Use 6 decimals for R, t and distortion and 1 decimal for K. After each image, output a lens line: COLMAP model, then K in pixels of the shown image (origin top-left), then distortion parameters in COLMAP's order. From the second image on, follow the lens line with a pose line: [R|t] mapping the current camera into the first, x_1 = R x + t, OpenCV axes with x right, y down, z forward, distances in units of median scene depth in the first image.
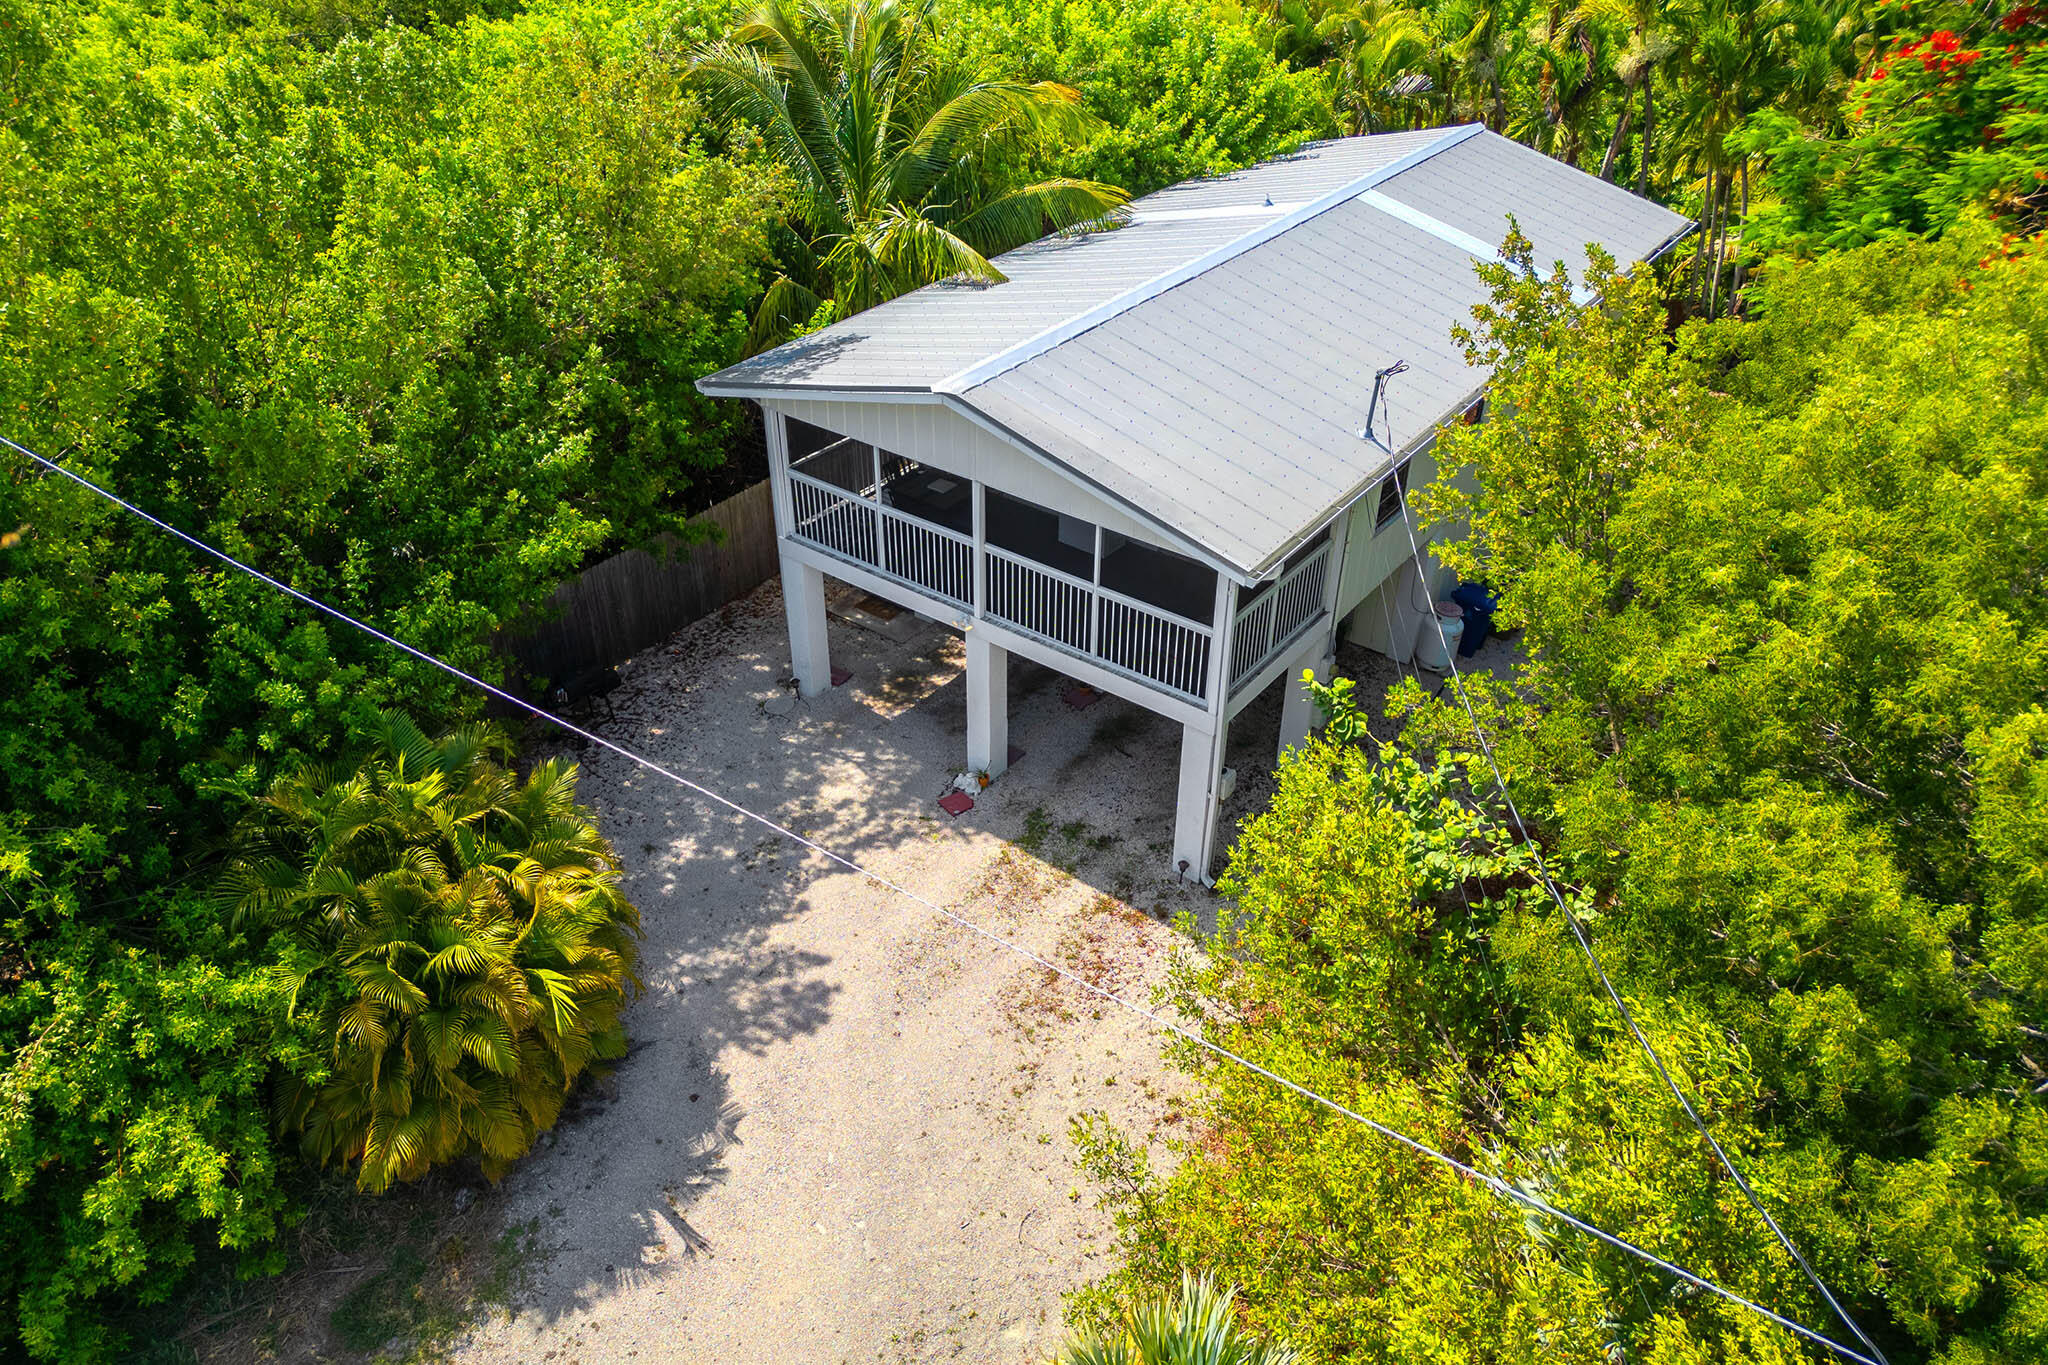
lens RADIAL K [[1440.9, 0, 1024.0], [0, 1440.9, 682.5], [0, 0, 1]] dist [0.058790, -0.000134]
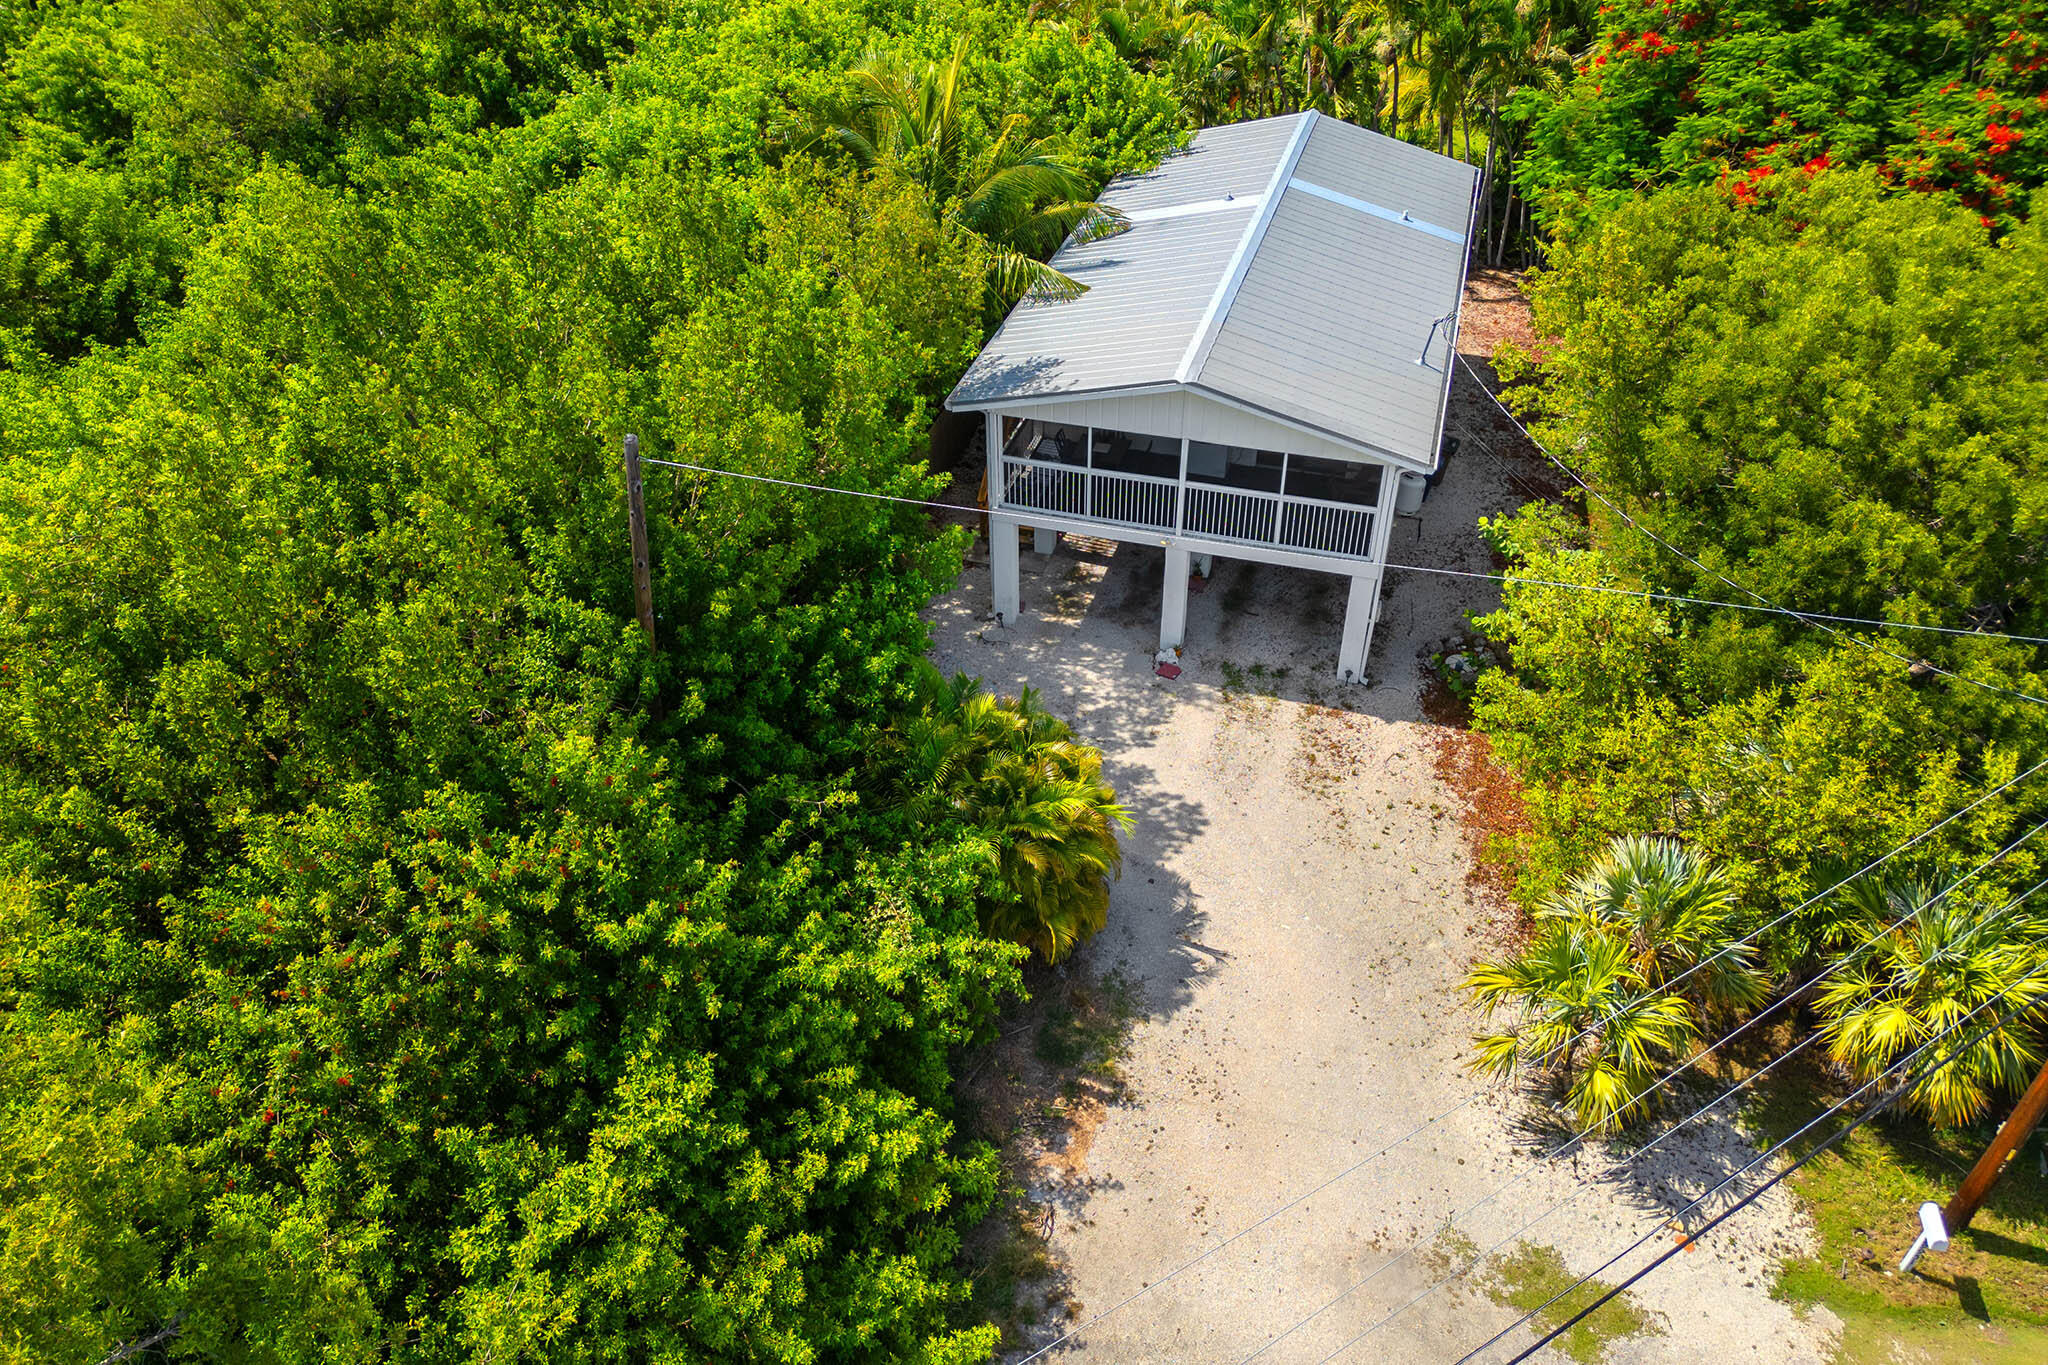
lens RADIAL K [[1440.9, 0, 1024.0], [0, 1440.9, 682.5], [0, 0, 1]] dist [0.058790, -0.000134]
pose [[0.940216, -0.219089, 0.260755, -0.596905], [0.204394, 0.975402, 0.082550, -0.054172], [-0.272426, -0.024318, 0.961869, -0.329972]]
